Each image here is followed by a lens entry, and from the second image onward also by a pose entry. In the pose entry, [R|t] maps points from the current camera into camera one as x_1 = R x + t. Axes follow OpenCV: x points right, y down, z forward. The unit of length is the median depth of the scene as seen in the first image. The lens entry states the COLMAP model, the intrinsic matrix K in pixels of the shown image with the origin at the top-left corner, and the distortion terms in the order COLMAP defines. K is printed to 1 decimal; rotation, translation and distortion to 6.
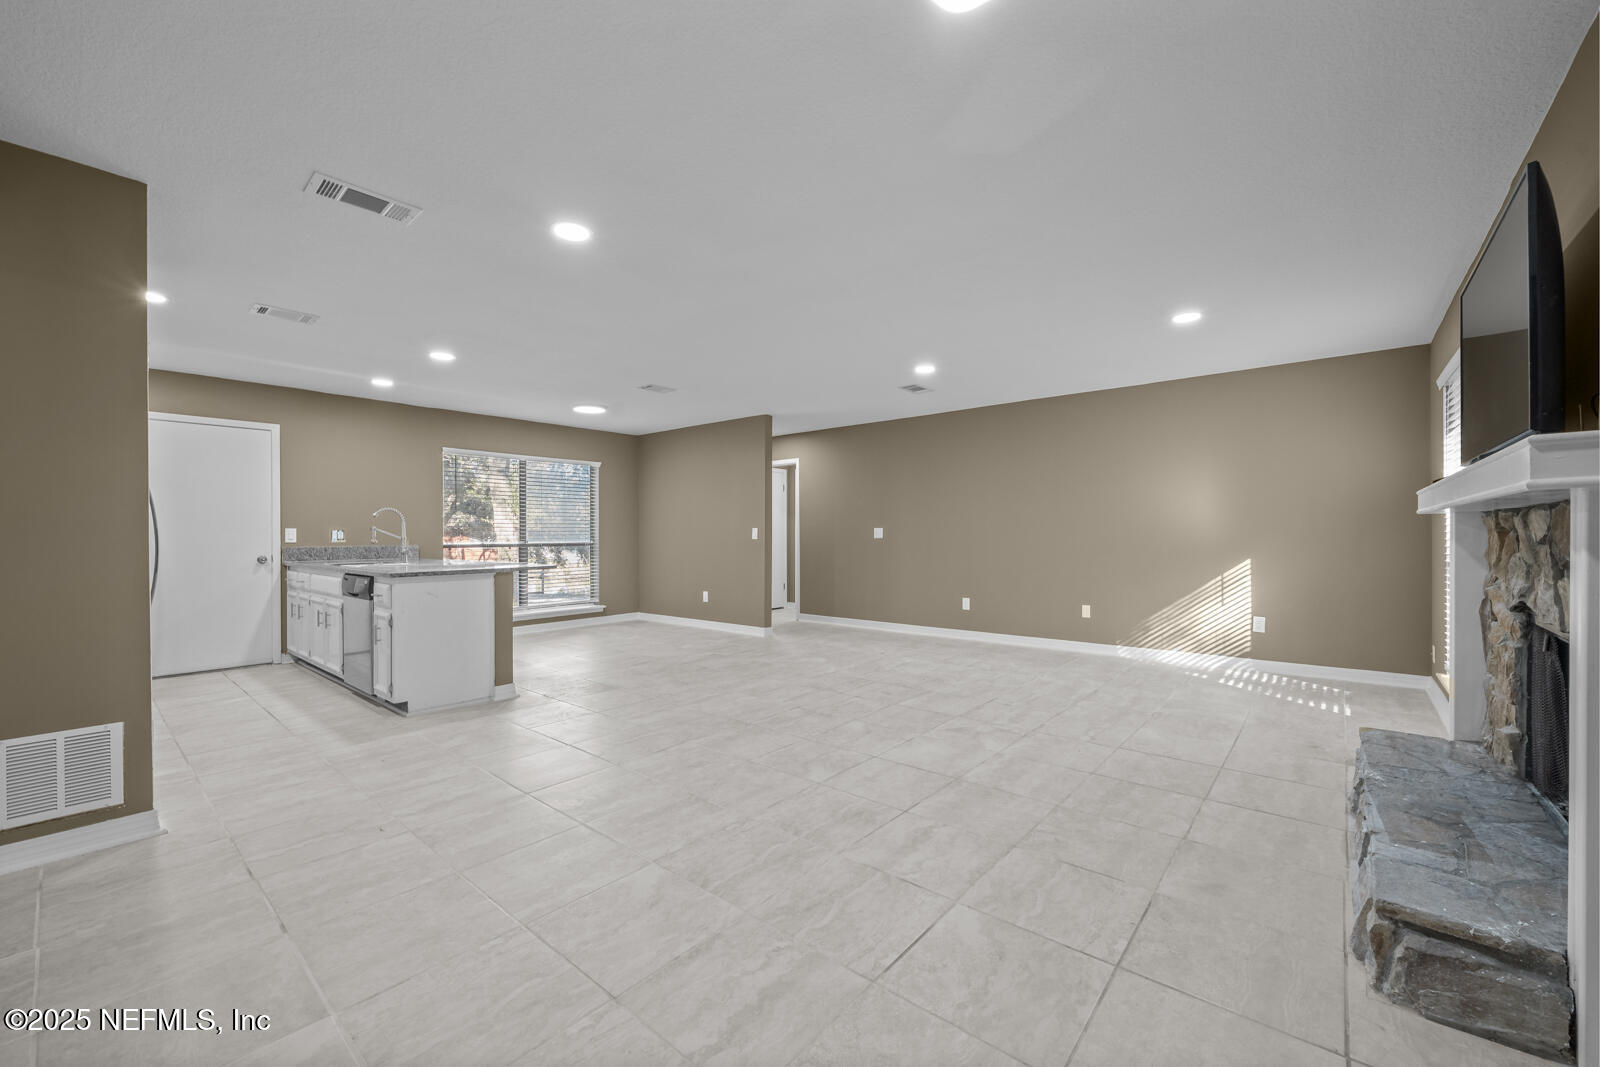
lens RADIAL K [[631.0, 0, 796.1], [0, 631.0, 537.4], [0, 0, 1]] dist [-0.000651, -0.000084]
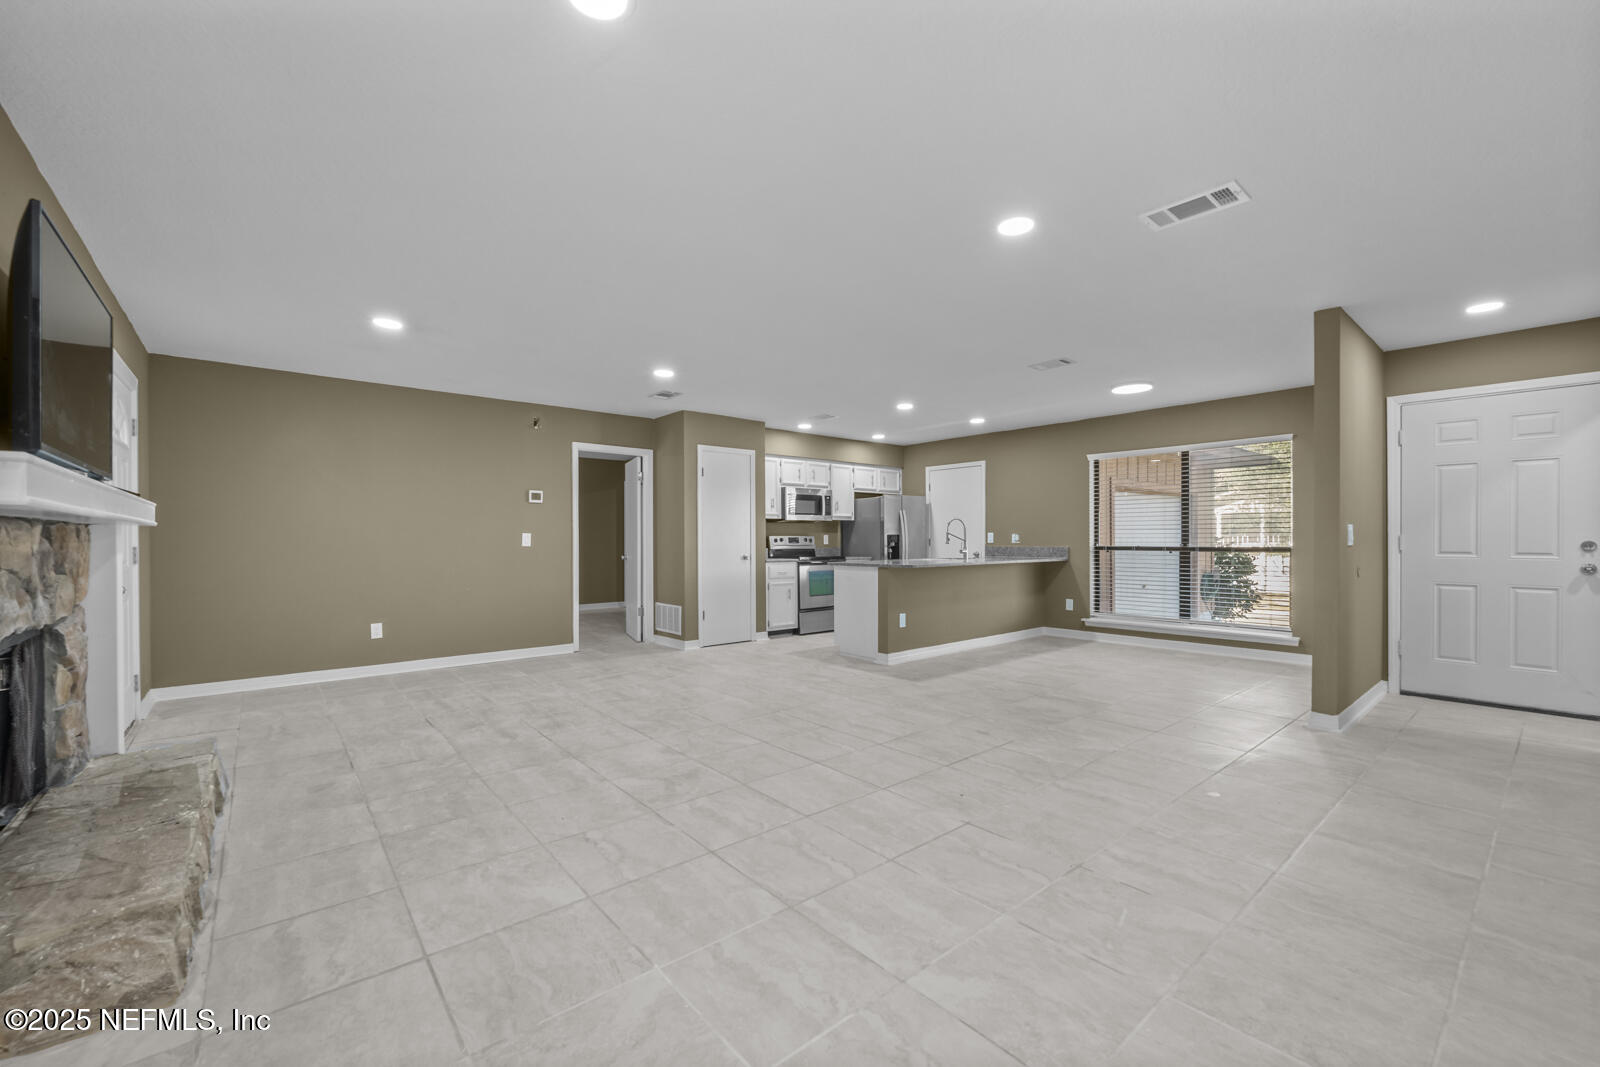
lens RADIAL K [[641.5, 0, 805.5], [0, 641.5, 540.9], [0, 0, 1]] dist [-0.000974, -0.000118]
pose [[-0.153532, 0.007831, -0.988113, 0.837280], [0.000598, 0.999969, 0.007832, -0.009444], [0.988144, 0.000612, -0.153532, 1.000394]]
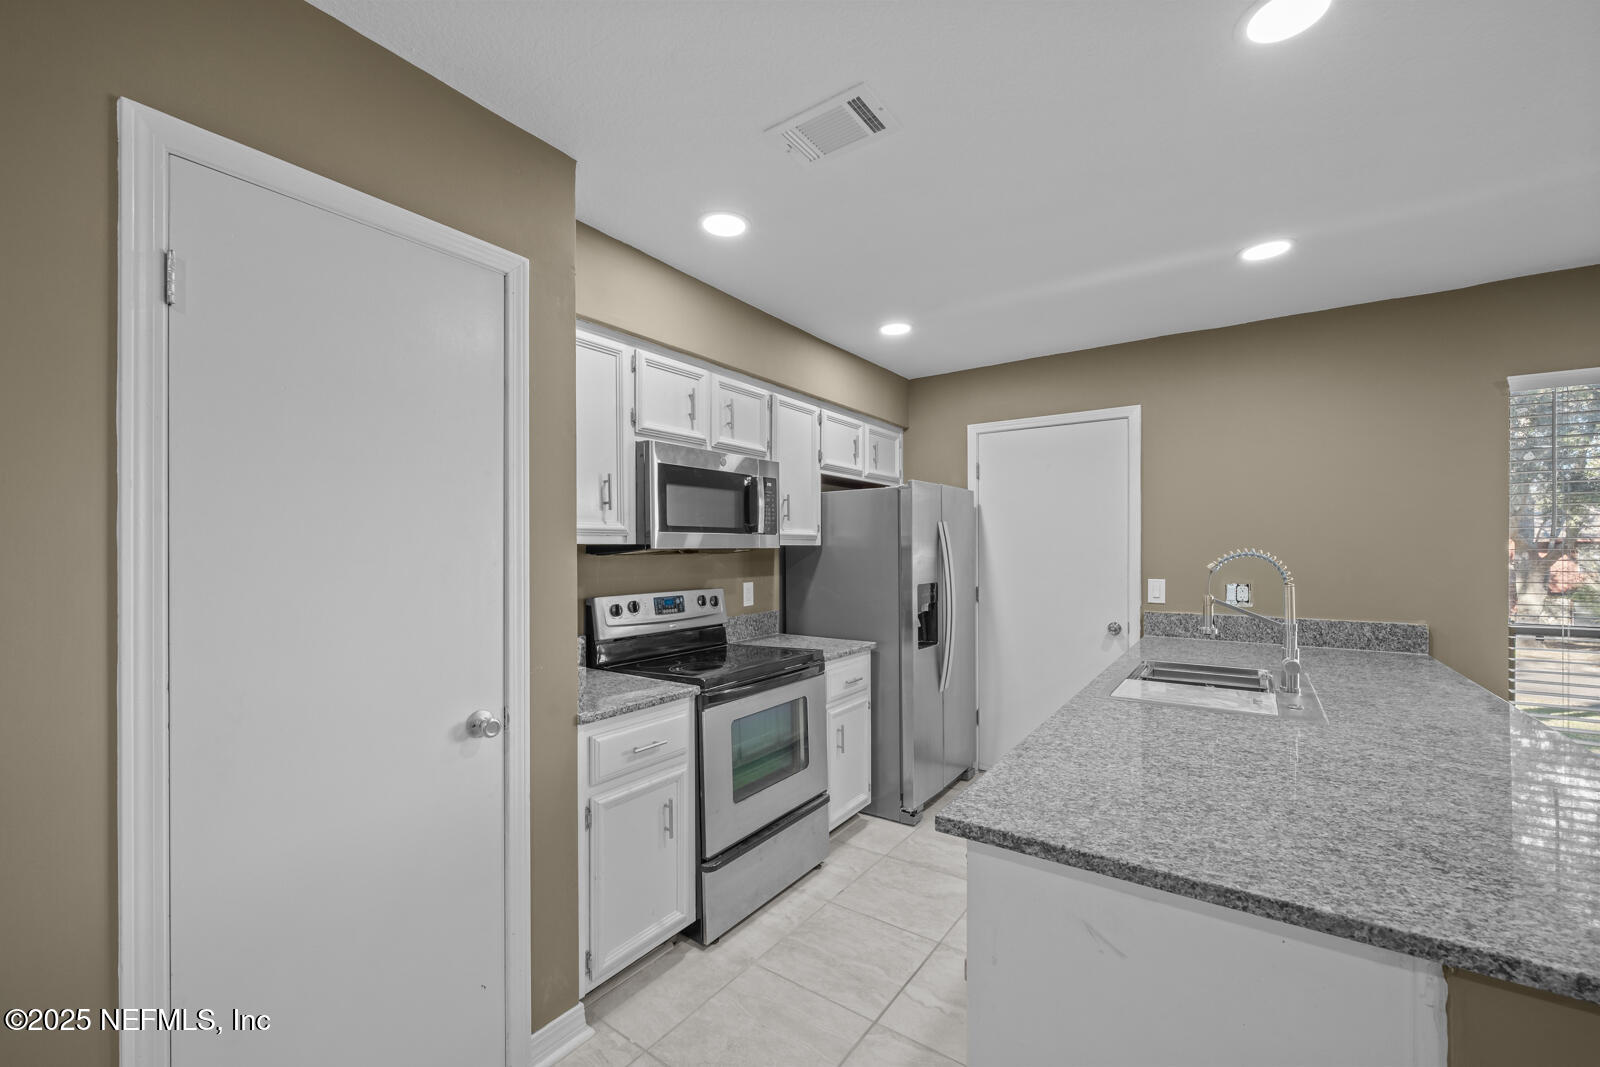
lens RADIAL K [[639.7, 0, 807.7], [0, 639.7, 549.1], [0, 0, 1]] dist [-0.001059, -0.000104]
pose [[0.100629, 0.004358, -0.994914, -0.301599], [-0.002295, 0.999989, 0.004148, -0.053768], [0.994921, 0.001866, 0.100638, 0.763057]]
